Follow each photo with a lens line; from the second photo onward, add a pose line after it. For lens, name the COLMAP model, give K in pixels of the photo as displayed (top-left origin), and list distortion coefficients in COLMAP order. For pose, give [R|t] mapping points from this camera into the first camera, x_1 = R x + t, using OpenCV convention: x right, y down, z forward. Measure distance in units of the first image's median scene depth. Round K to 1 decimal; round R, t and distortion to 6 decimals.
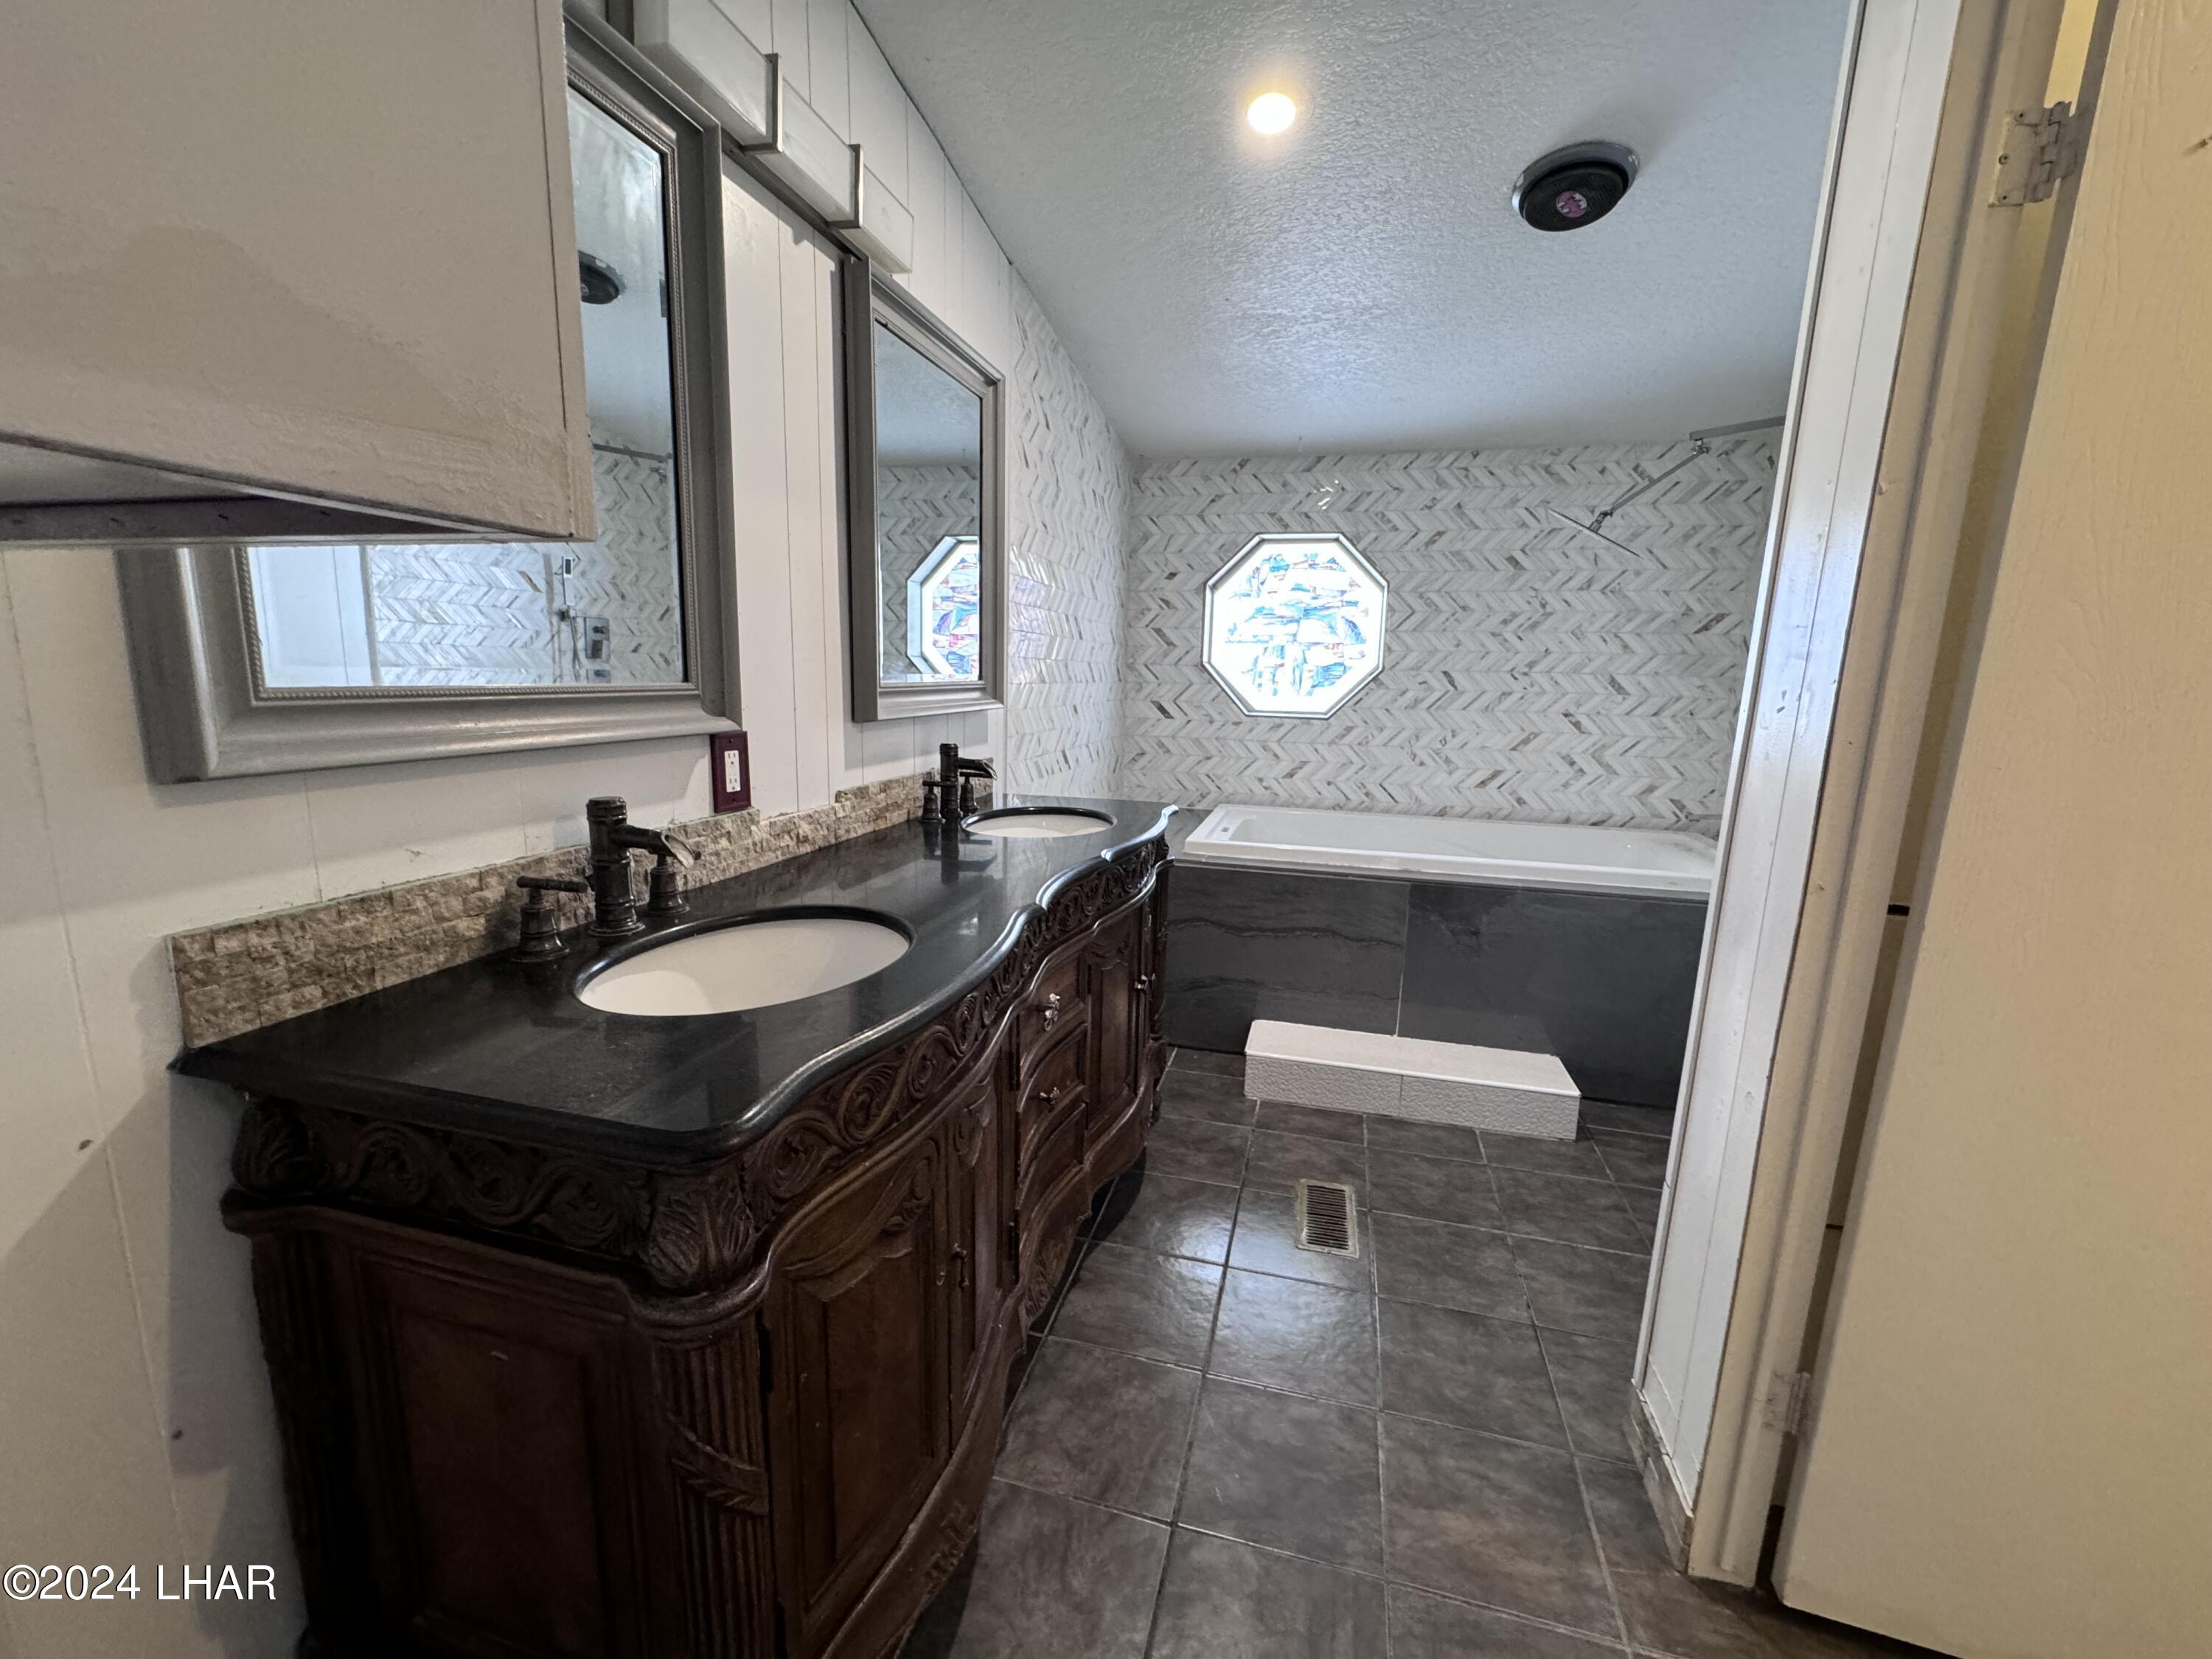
lens RADIAL K [[893.4, 0, 1102.2], [0, 893.4, 829.5], [0, 0, 1]] dist [-0.004076, 0.001058]
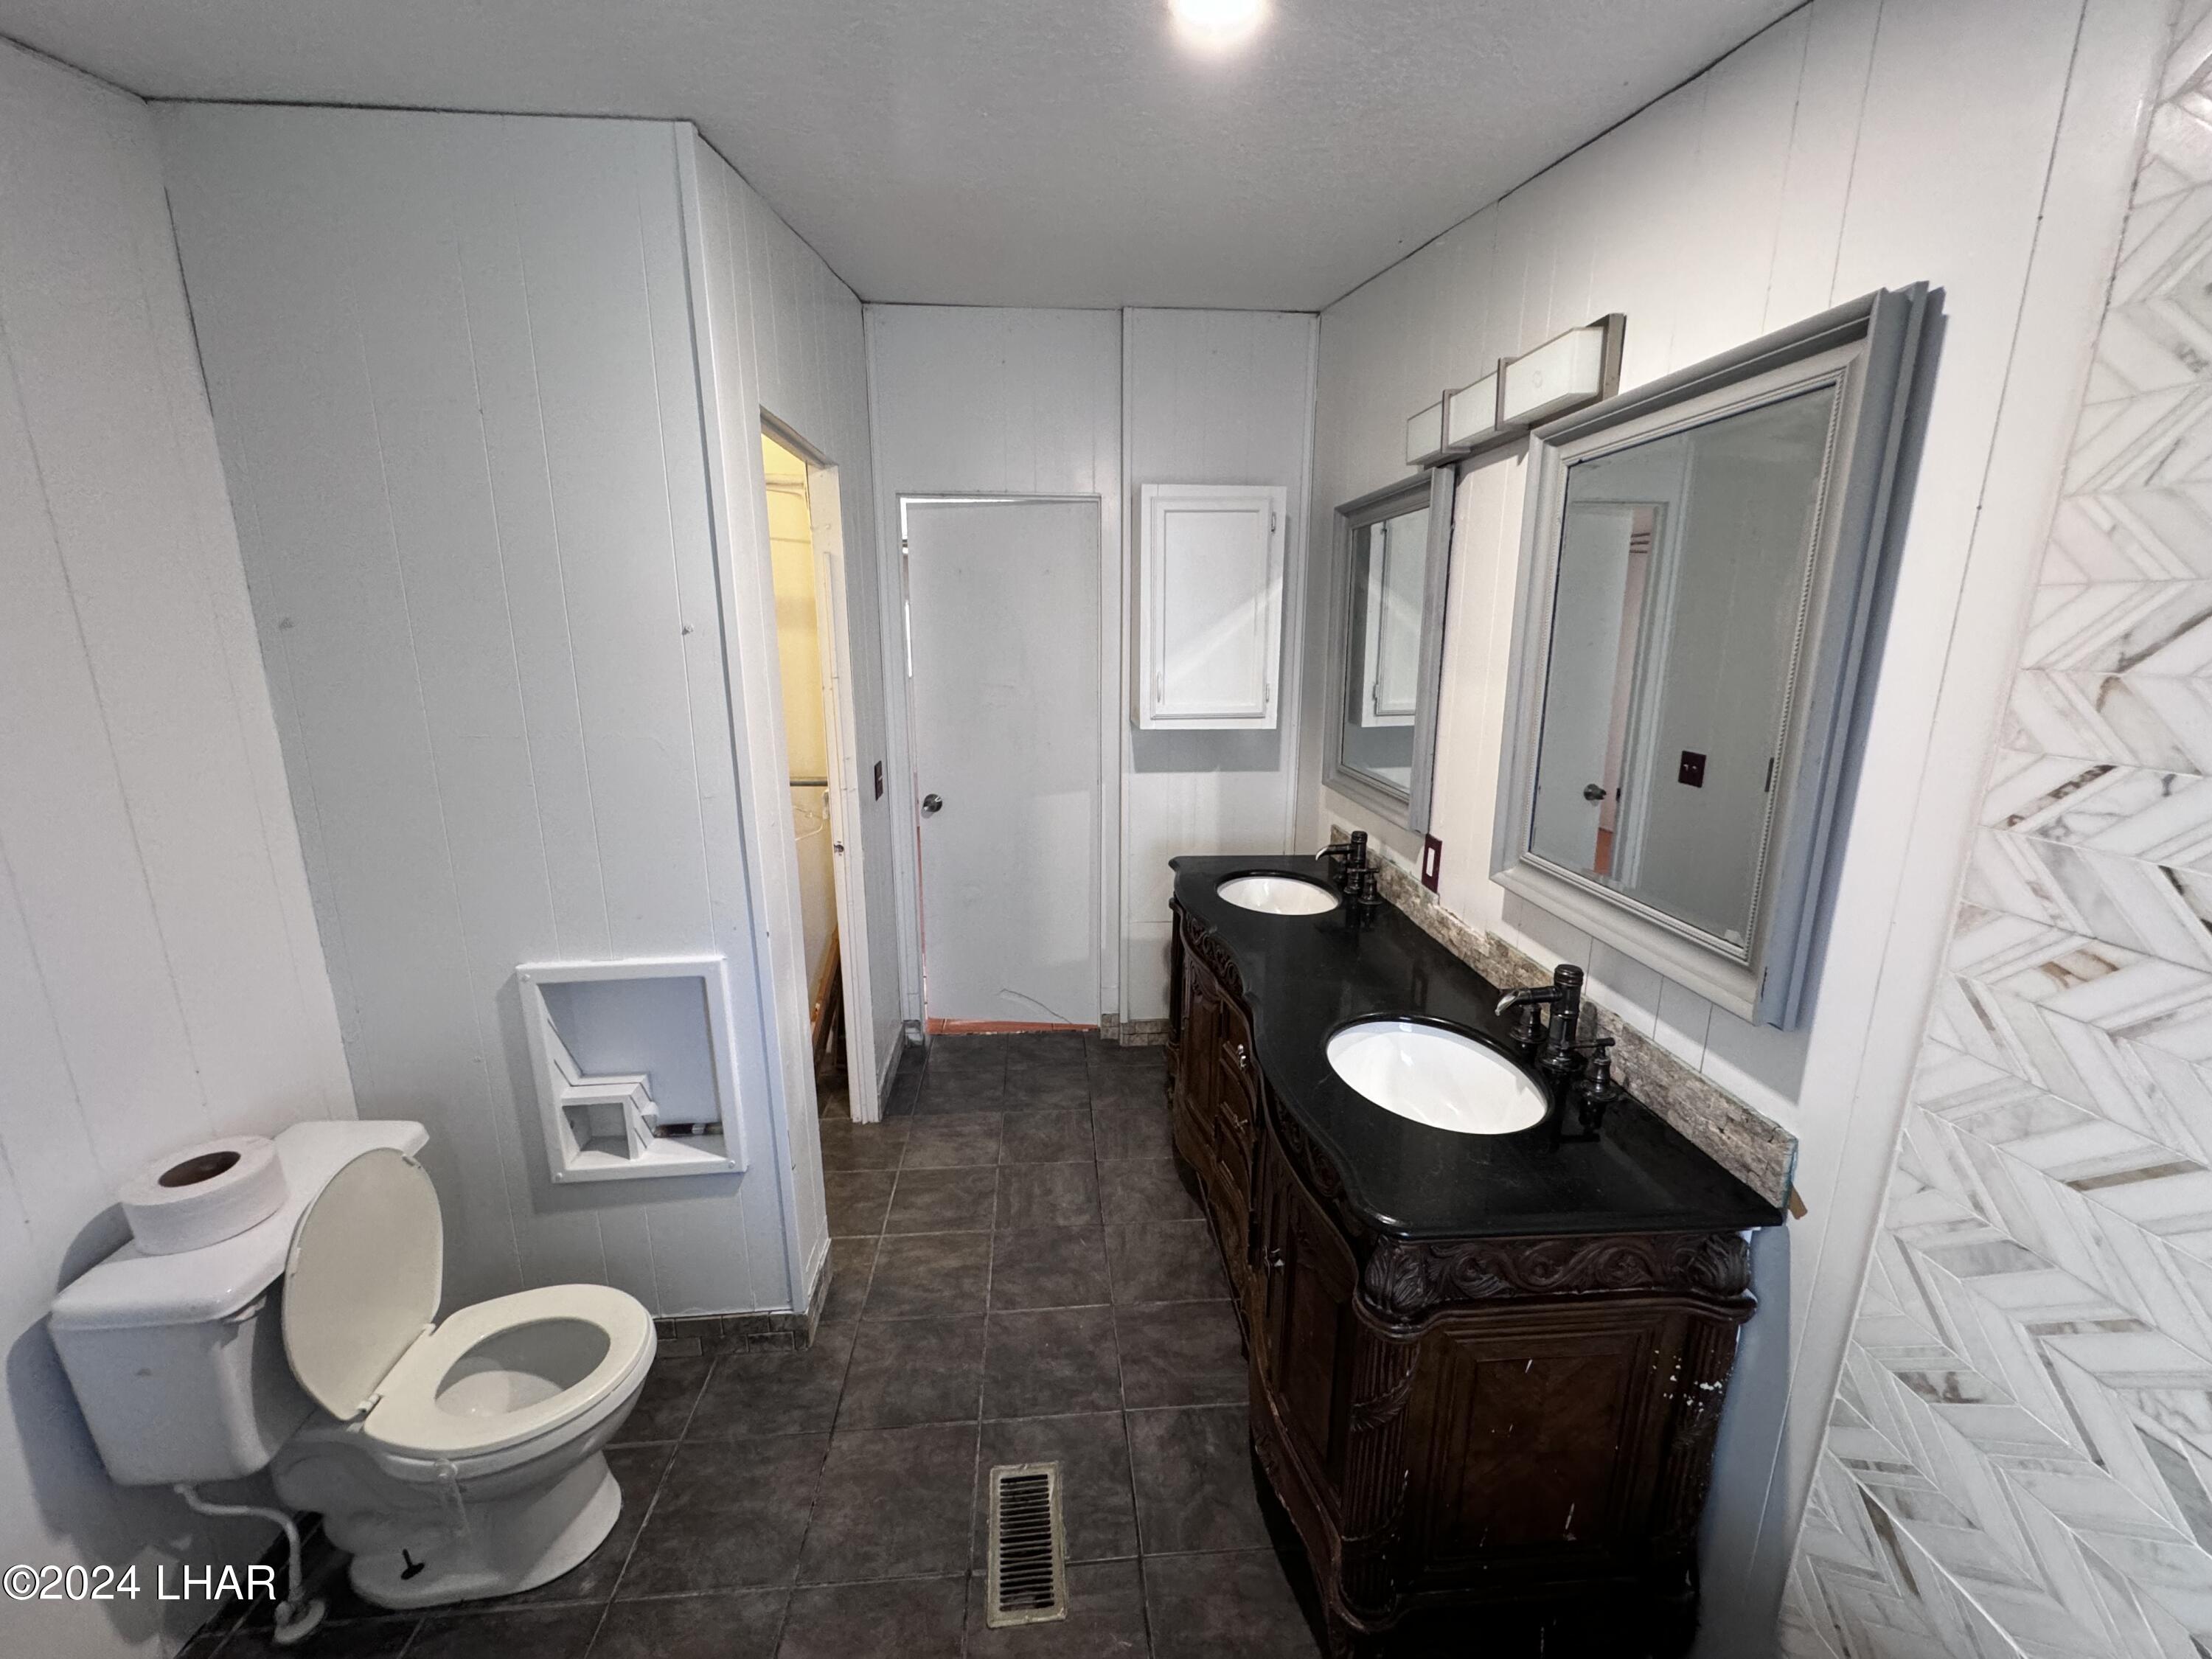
lens RADIAL K [[893.4, 0, 1104.3], [0, 893.4, 837.2], [0, 0, 1]] dist [-0.004076, 0.001058]
pose [[-0.942918, 0.037580, -0.330897, 0.265315], [-0.095336, 0.921567, 0.376331, -0.271100], [0.319086, 0.386395, -0.865380, 0.917903]]
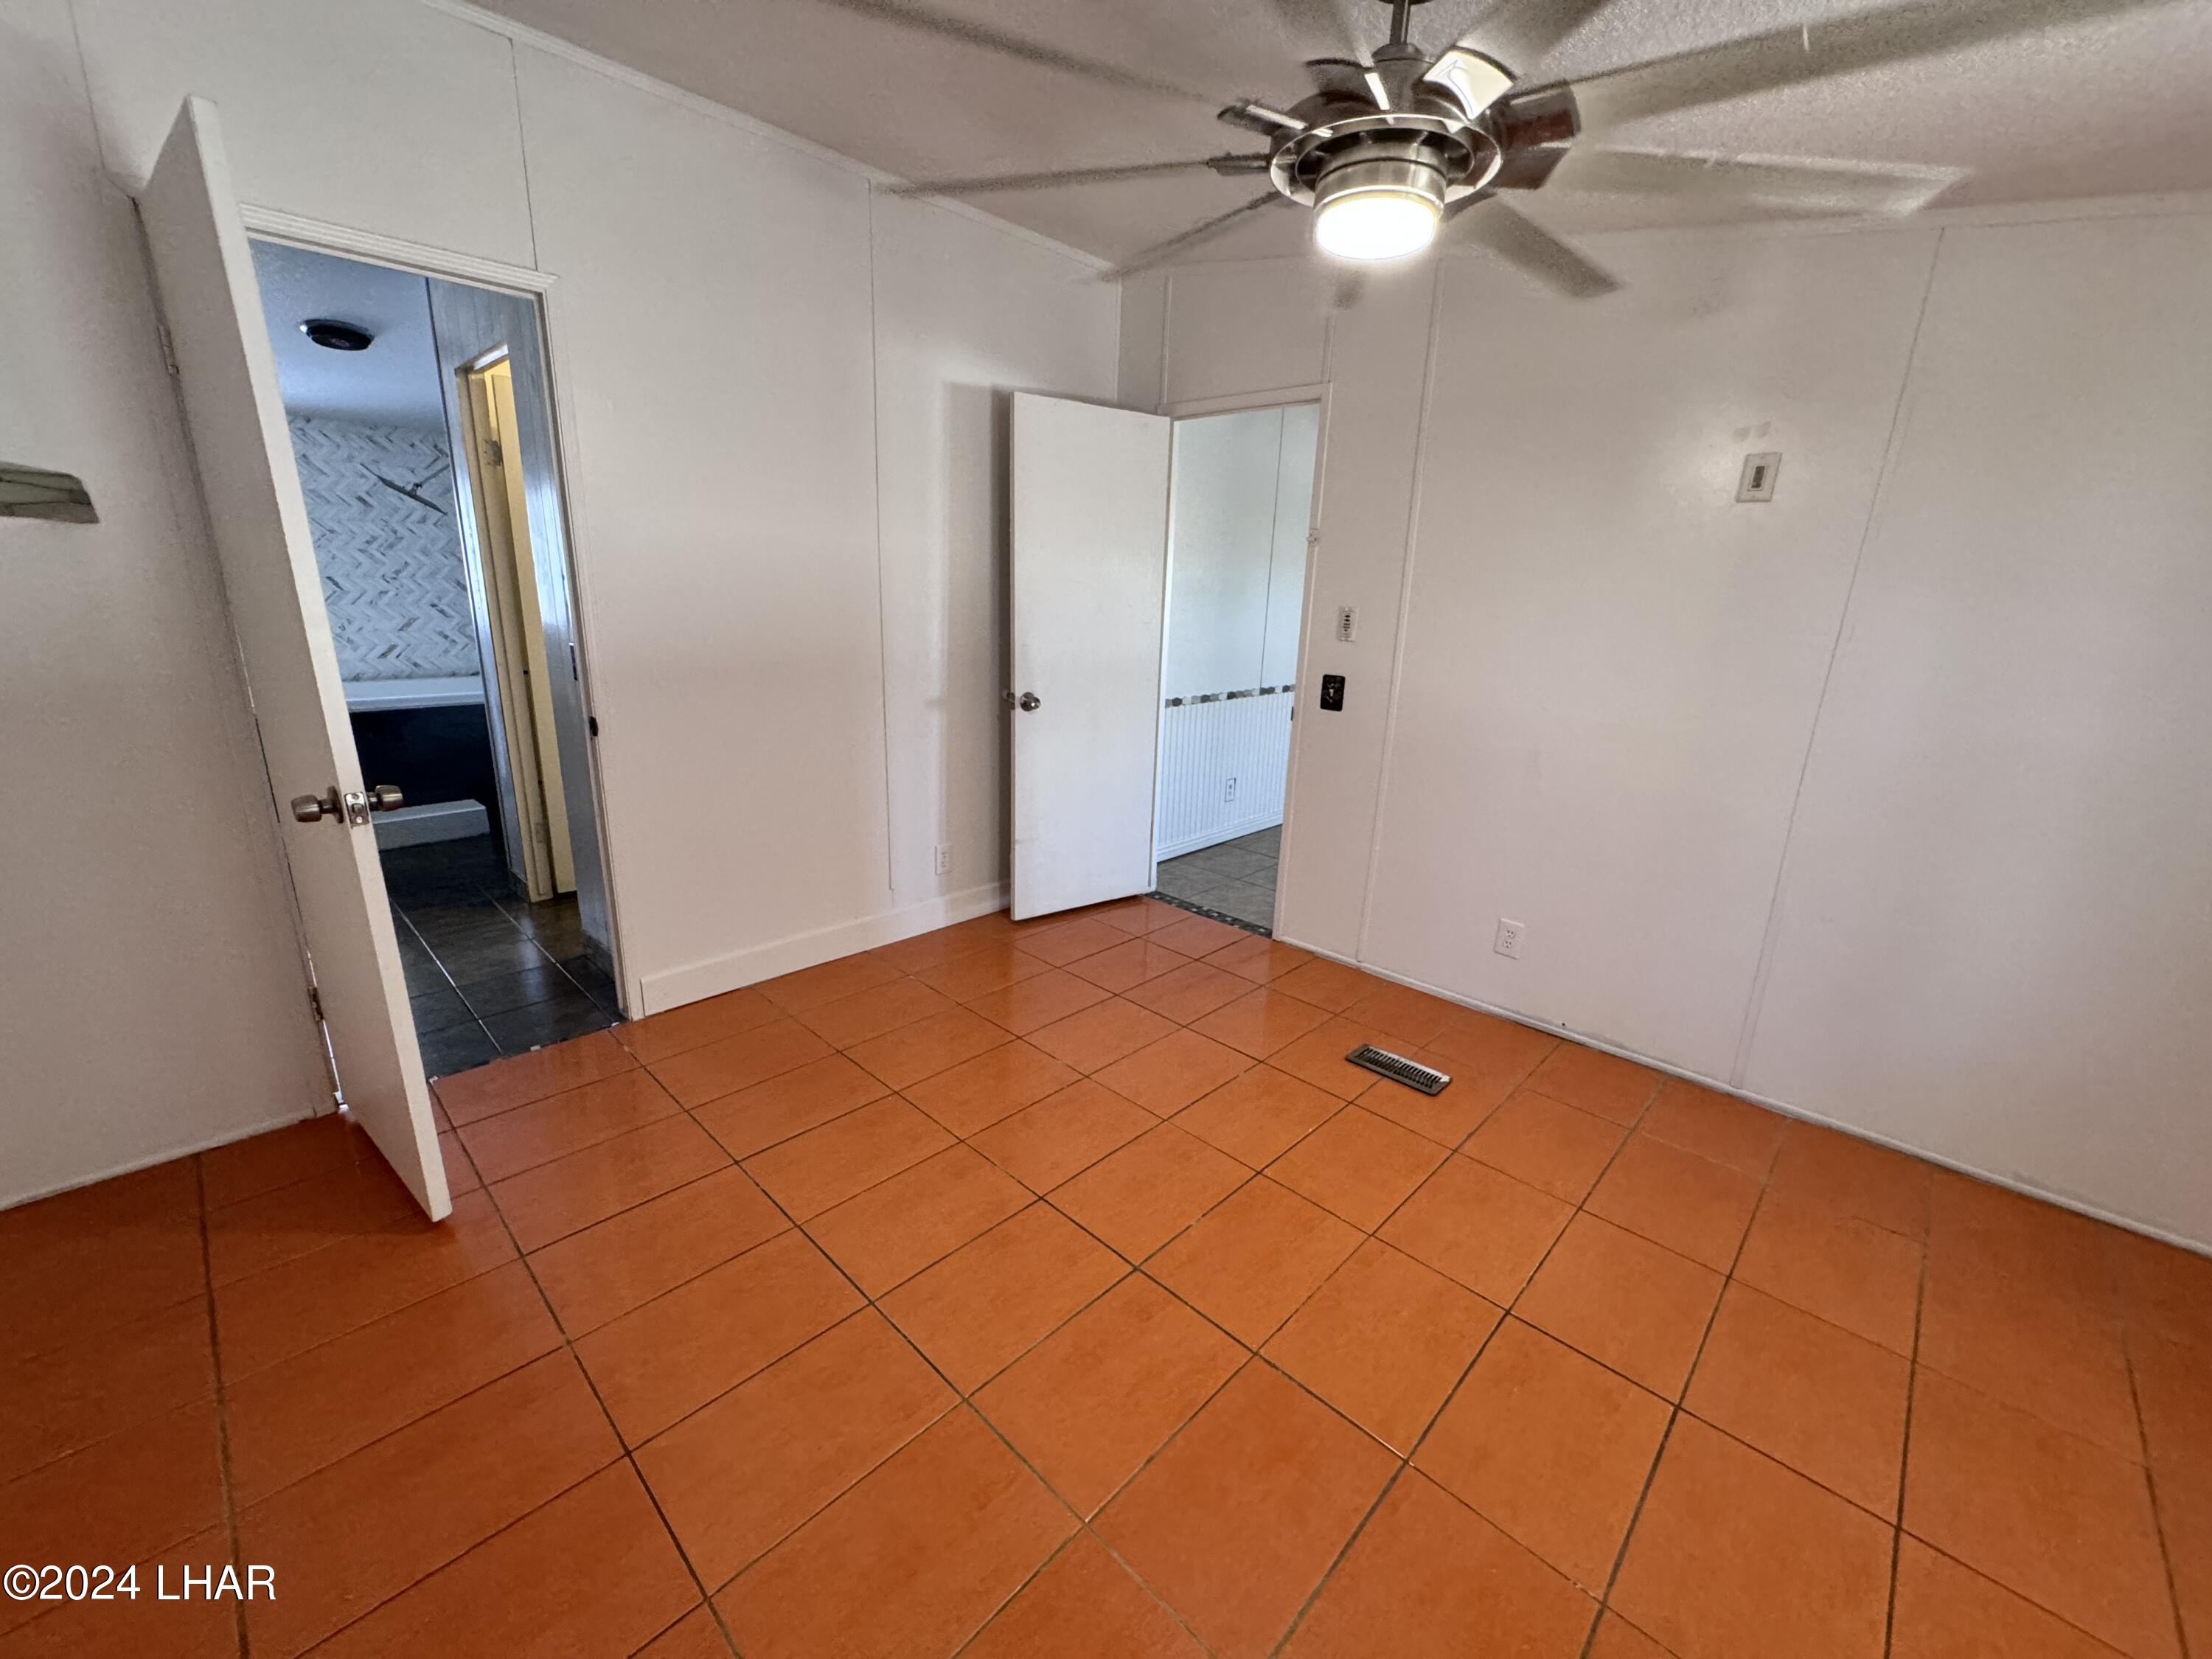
lens RADIAL K [[893.4, 0, 1112.1], [0, 893.4, 830.3], [0, 0, 1]] dist [-0.004076, 0.001058]
pose [[0.478905, -0.245284, 0.842903, -0.332732], [0.130381, 0.969397, 0.208016, 0.086128], [-0.868130, 0.010279, 0.496230, -0.831799]]
